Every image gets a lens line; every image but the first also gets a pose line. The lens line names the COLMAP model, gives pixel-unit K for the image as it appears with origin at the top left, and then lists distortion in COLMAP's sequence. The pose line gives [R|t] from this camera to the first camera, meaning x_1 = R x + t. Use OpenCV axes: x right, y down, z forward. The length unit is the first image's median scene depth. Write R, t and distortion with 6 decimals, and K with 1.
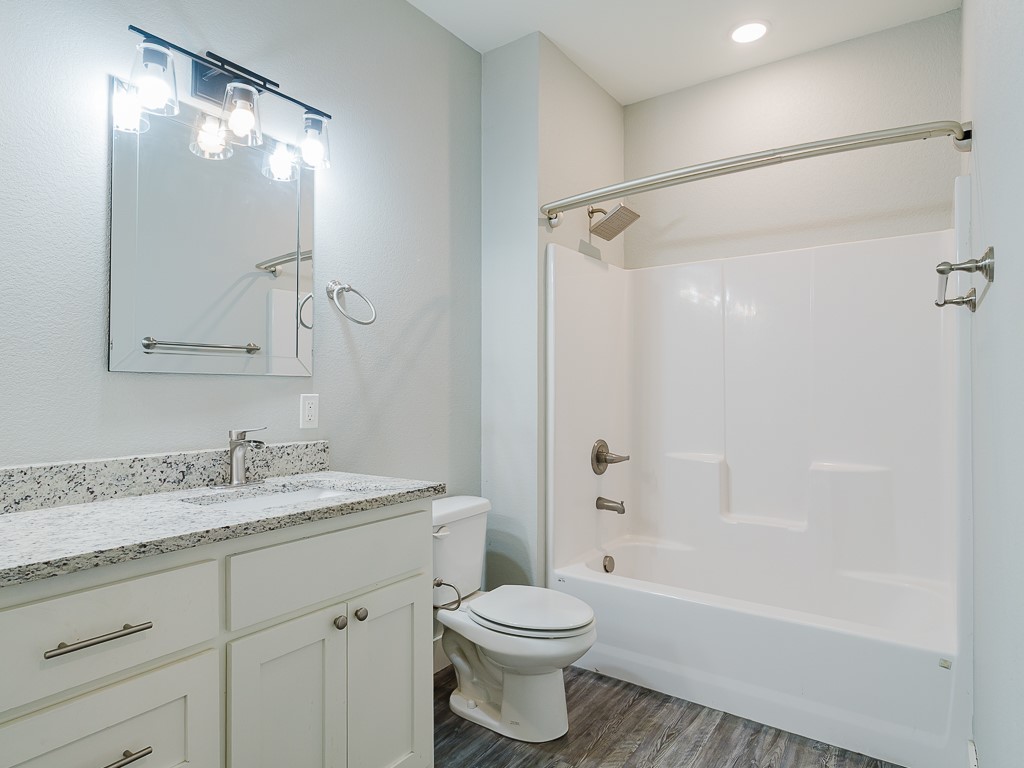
lens RADIAL K [[592.9, 0, 511.0], [0, 592.9, 380.1], [0, 0, 1]] dist [-0.006202, 0.000387]
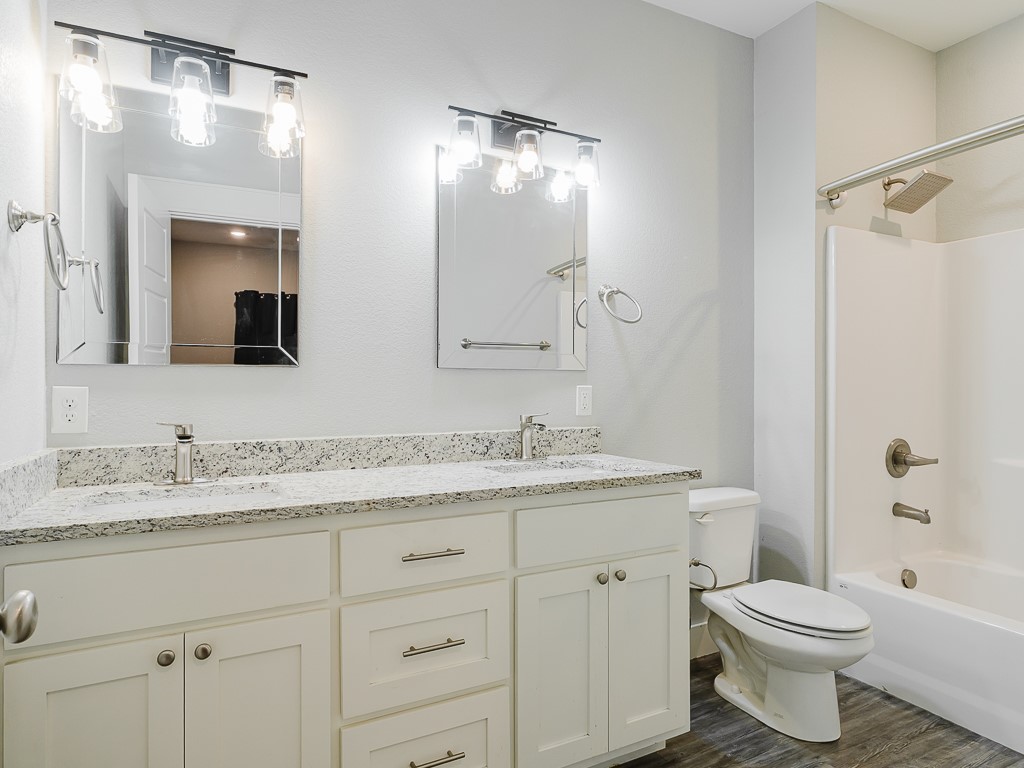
lens RADIAL K [[592.9, 0, 511.0], [0, 592.9, 380.1], [0, 0, 1]] dist [-0.006202, 0.000387]
pose [[0.888810, 0.000506, -0.458276, 0.063641], [0.005198, 0.999924, 0.011185, -0.000973], [0.458247, -0.012323, 0.888739, -0.090547]]
